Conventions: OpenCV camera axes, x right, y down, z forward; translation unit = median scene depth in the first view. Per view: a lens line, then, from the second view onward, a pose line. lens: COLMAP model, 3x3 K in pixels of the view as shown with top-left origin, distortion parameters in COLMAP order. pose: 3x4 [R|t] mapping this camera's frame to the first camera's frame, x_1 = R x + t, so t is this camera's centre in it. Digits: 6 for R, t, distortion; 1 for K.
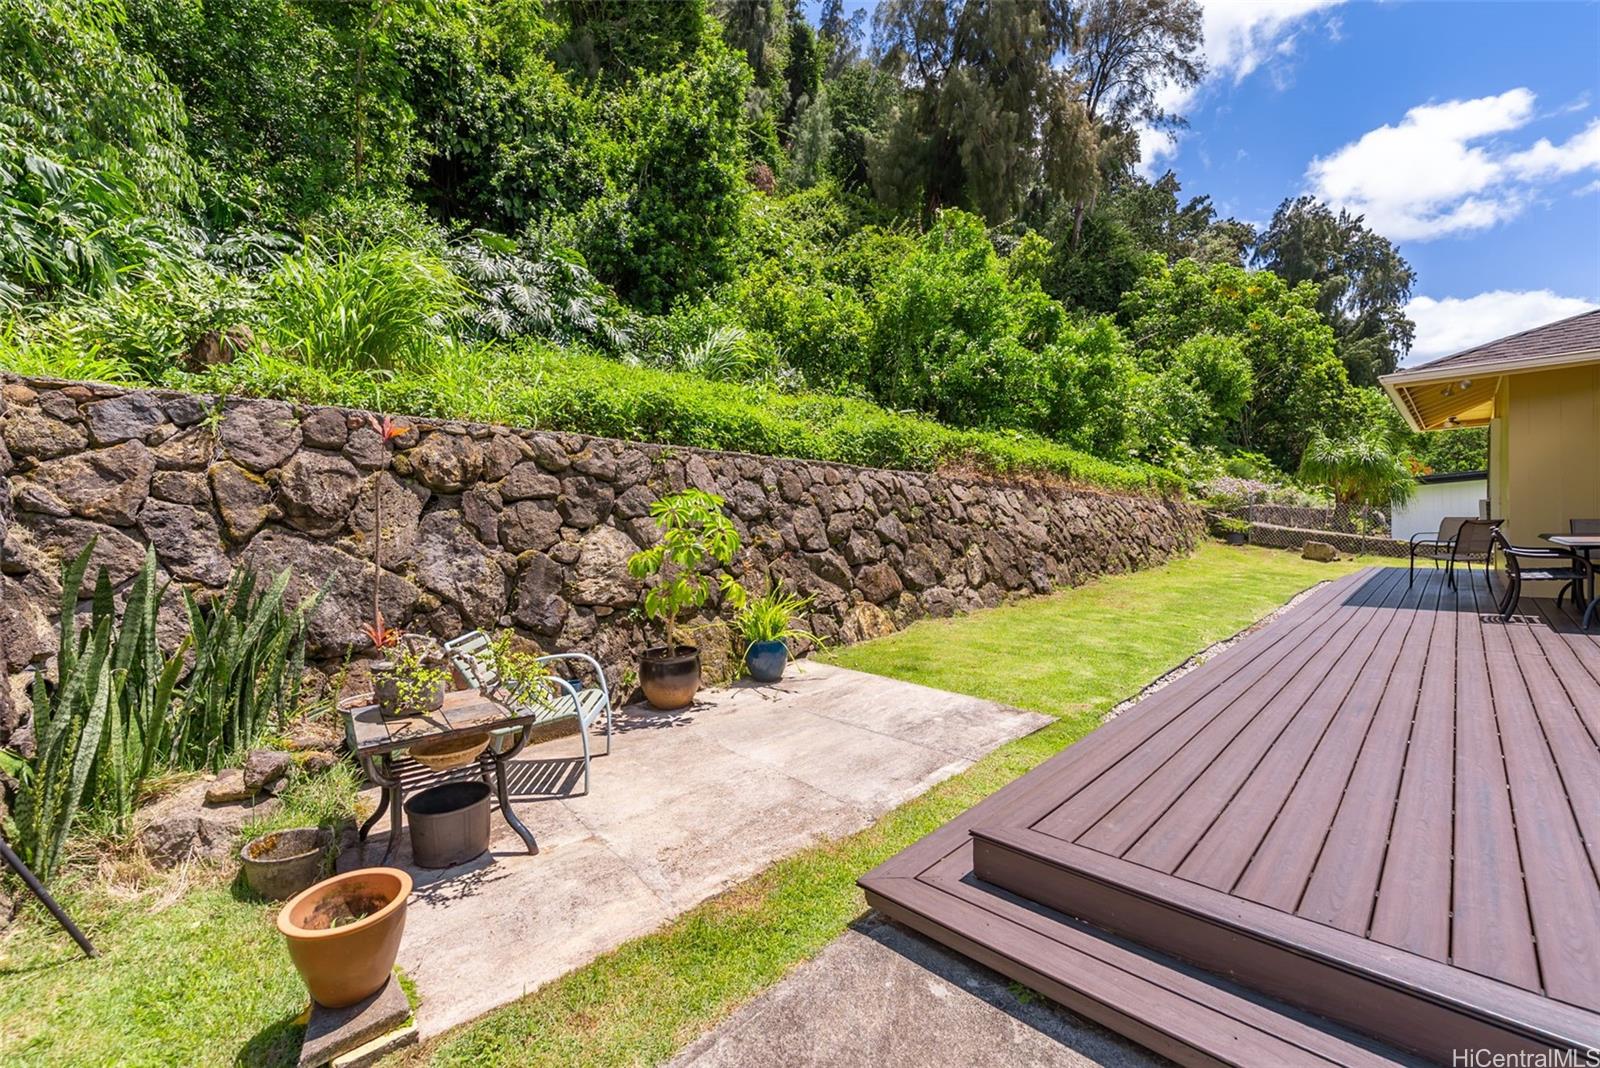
lens RADIAL K [[664.0, 0, 792.2], [0, 664.0, 525.3], [0, 0, 1]] dist [0.000348, -0.000012]
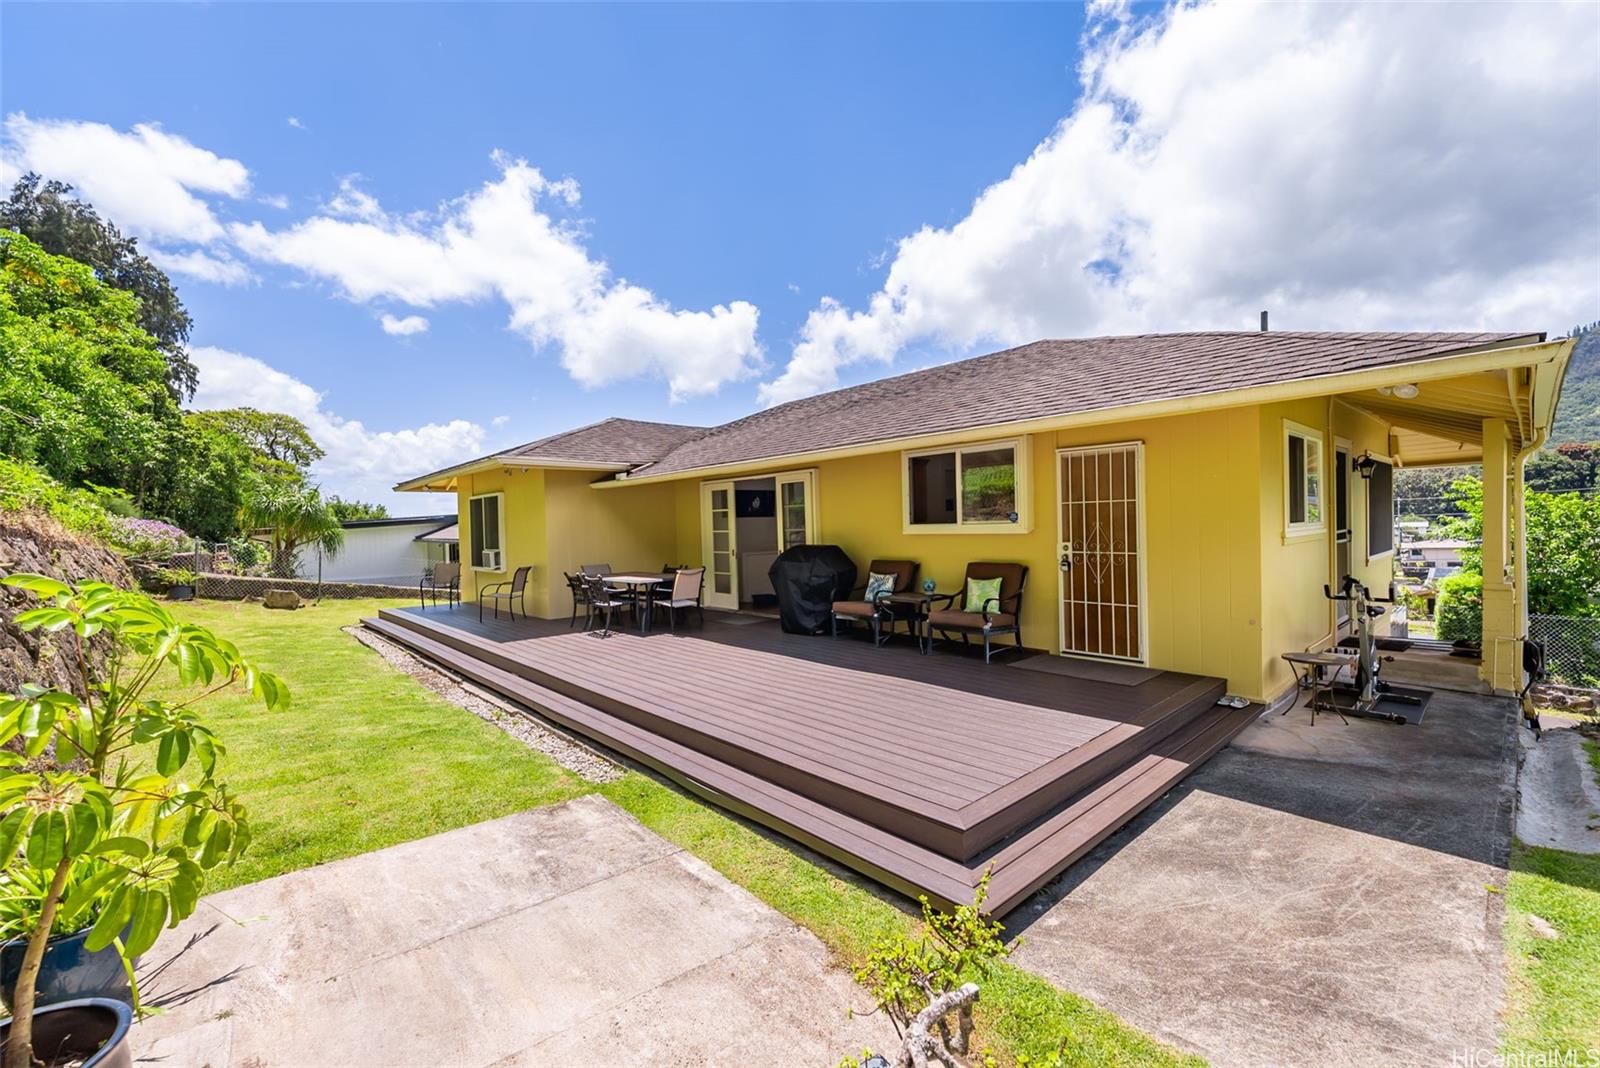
lens RADIAL K [[656.4, 0, 799.4], [0, 656.4, 547.4], [0, 0, 1]] dist [-0.001949, -0.000030]
pose [[0.045166, -0.003544, 0.998973, -0.356293], [0.028901, 0.999580, 0.002240, -0.043581], [-0.998561, 0.028770, 0.045249, 0.415084]]
